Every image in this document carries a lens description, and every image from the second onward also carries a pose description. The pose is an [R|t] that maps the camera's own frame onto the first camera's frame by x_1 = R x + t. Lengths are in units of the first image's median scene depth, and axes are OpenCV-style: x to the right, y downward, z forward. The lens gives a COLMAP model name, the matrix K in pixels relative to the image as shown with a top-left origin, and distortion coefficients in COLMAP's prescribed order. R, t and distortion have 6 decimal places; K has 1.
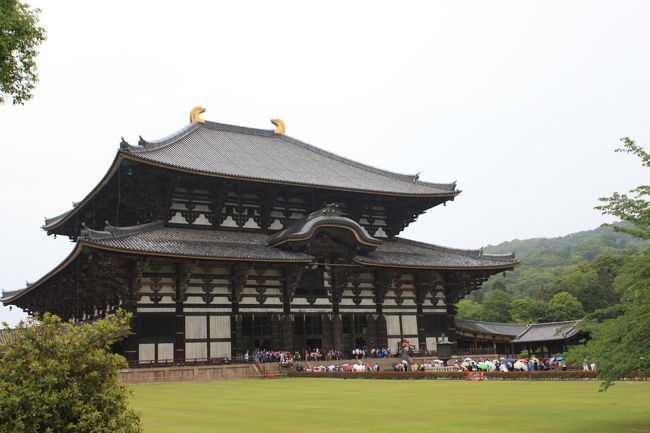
lens RADIAL K [[724.2, 0, 324.4], [0, 724.2, 217.4], [0, 0, 1]] dist [0.088827, 0.000000]
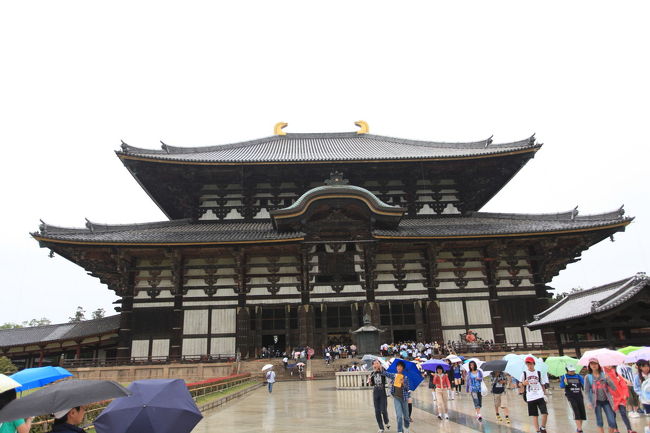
lens RADIAL K [[475.9, 0, 327.9], [0, 475.9, 218.7], [0, 0, 1]] dist [-0.017769, 0.010931]
pose [[0.869894, -0.137210, -0.473770, 0.257513], [0.098238, 0.989481, -0.106190, 0.092828], [0.483357, 0.045831, 0.874223, 0.497413]]
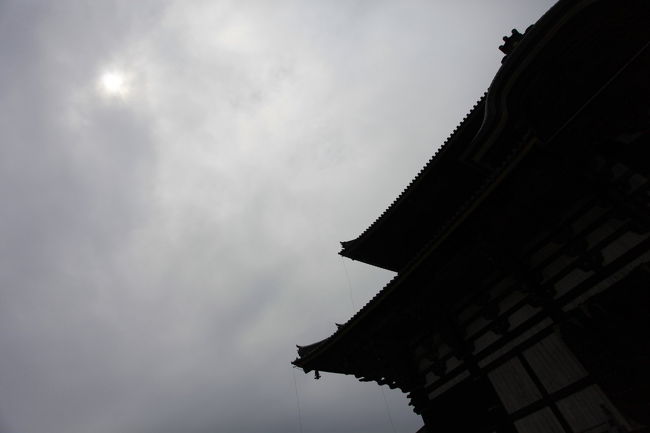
lens RADIAL K [[327.9, 0, 318.1], [0, 327.9, 215.1], [0, 0, 1]] dist [-0.049800, 0.017325]
pose [[-0.017697, -0.713590, -0.700340, 0.082370], [0.381590, 0.642610, -0.664410, 0.159015], [0.924162, -0.279001, 0.260927, 0.767706]]
